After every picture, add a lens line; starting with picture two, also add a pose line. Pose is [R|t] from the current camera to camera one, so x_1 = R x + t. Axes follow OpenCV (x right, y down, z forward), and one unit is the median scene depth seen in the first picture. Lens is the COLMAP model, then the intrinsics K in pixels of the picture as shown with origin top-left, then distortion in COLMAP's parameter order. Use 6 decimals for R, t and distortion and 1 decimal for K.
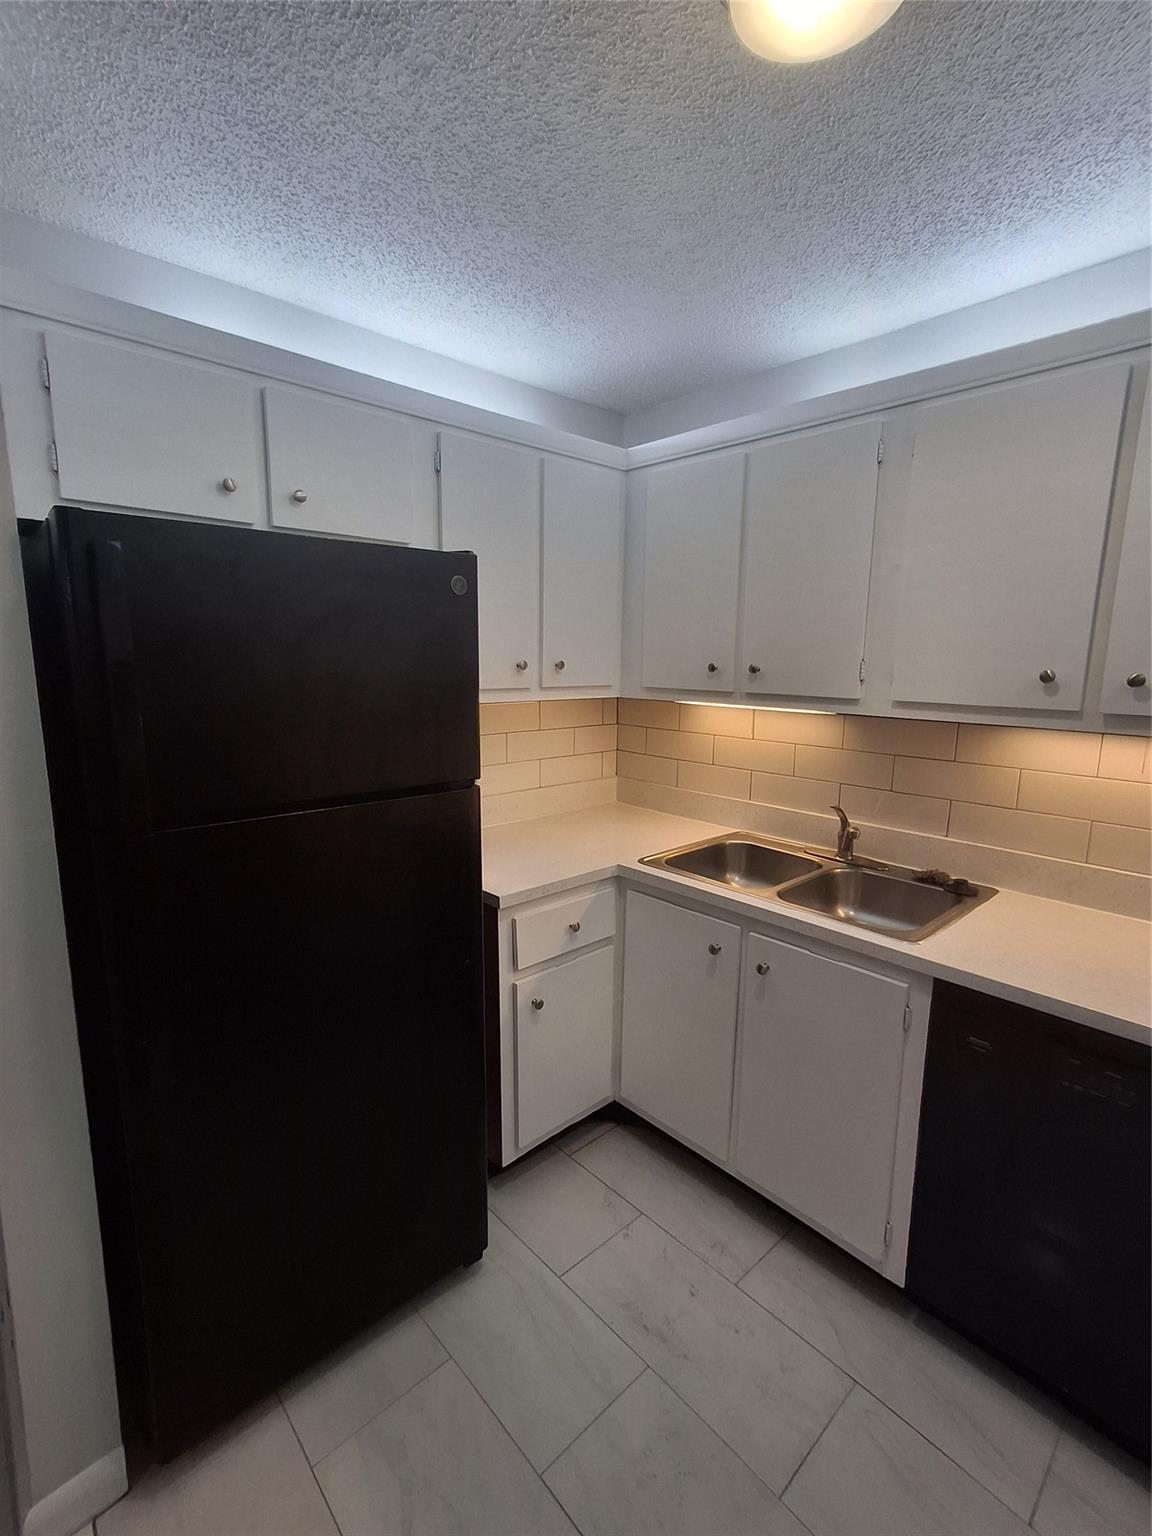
lens RADIAL K [[701.1, 0, 576.9], [0, 701.1, 774.2], [0, 0, 1]] dist [-0.003026, 0.006590]
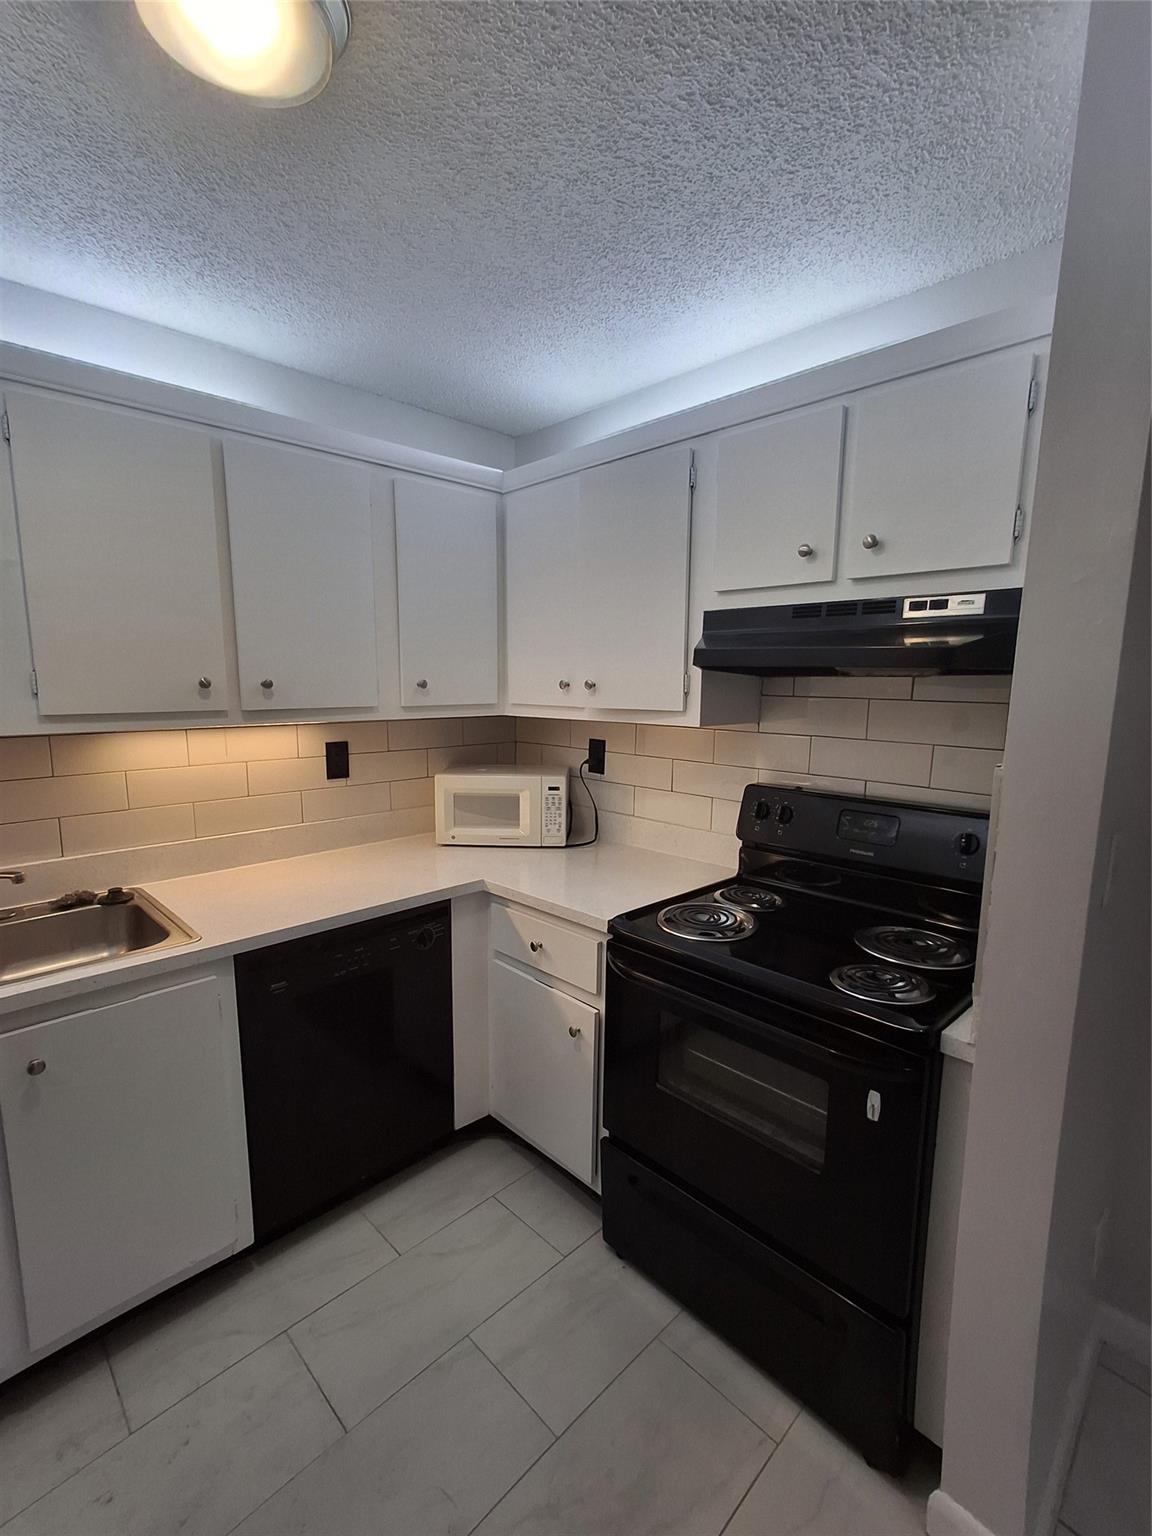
lens RADIAL K [[706.4, 0, 572.2], [0, 706.4, 788.0], [0, 0, 1]] dist [-0.002643, -0.004419]
pose [[-0.024037, -0.174474, 0.984368, -0.454727], [0.158482, 0.971536, 0.176070, -0.065871], [-0.987069, 0.160237, 0.004299, 0.342644]]
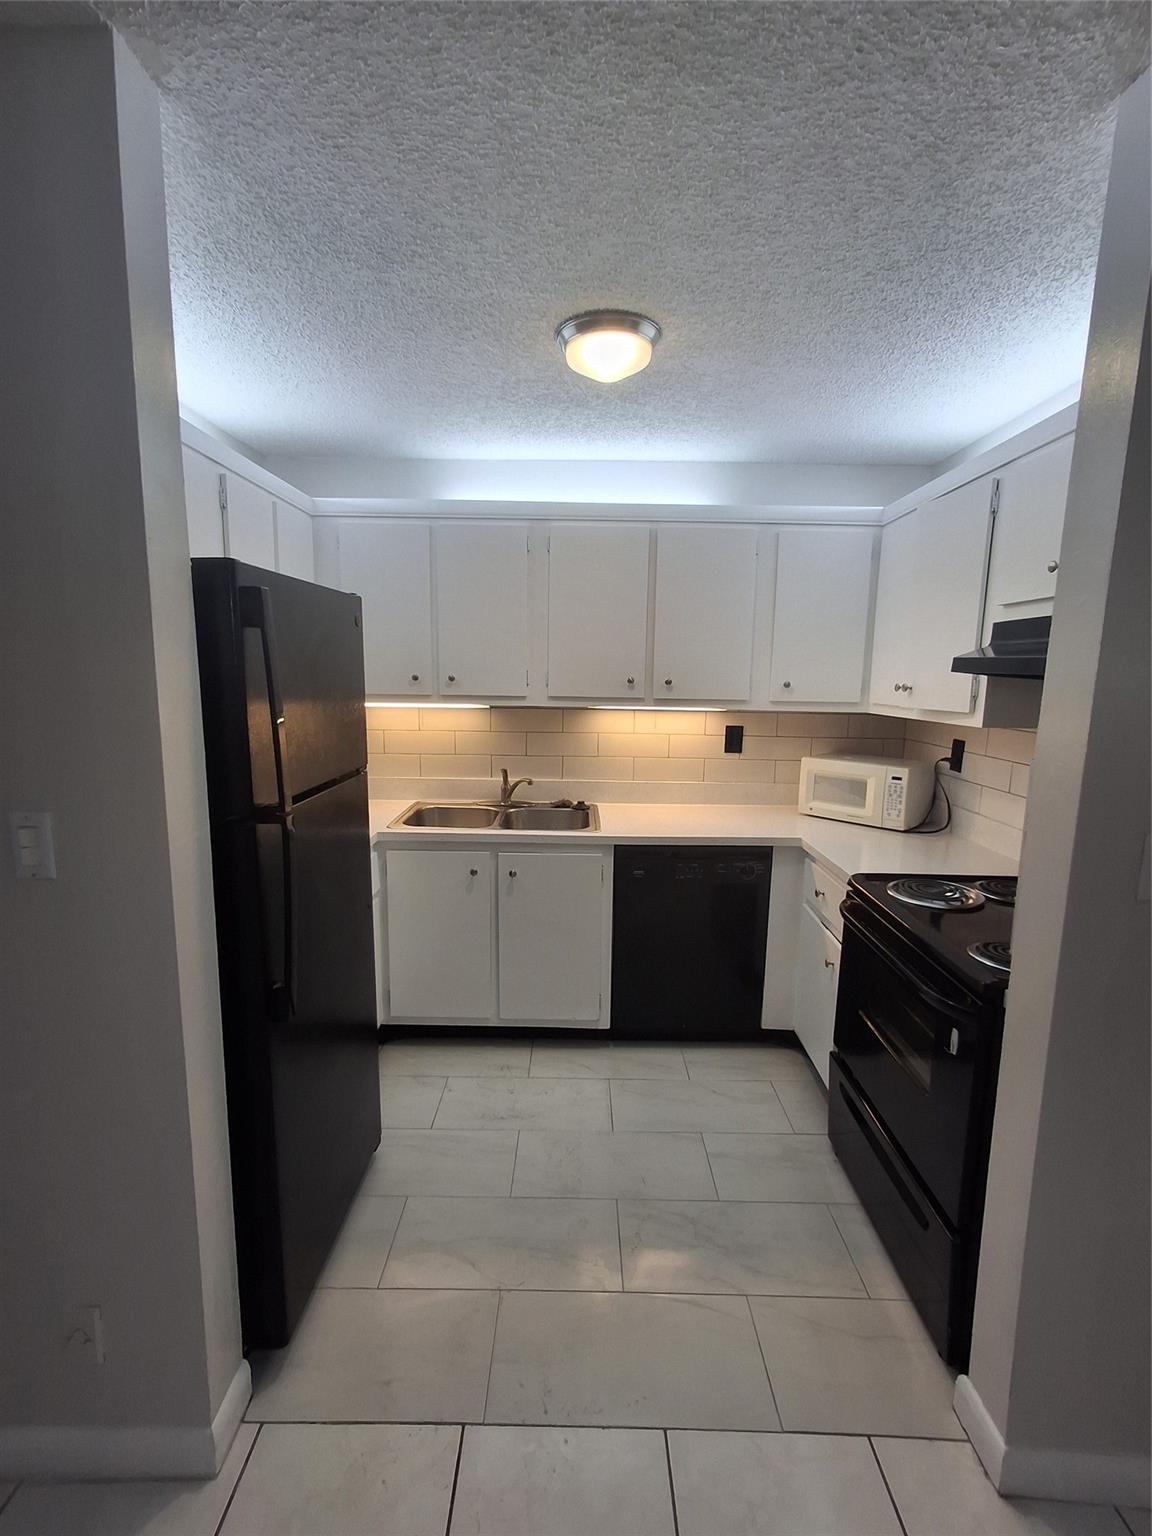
lens RADIAL K [[701.1, 0, 576.9], [0, 701.1, 774.2], [0, 0, 1]] dist [-0.003026, 0.006590]
pose [[0.683402, -0.114373, 0.721027, -0.699332], [0.116274, 0.992097, 0.047166, 0.005523], [-0.720723, 0.051603, 0.691299, -0.170088]]
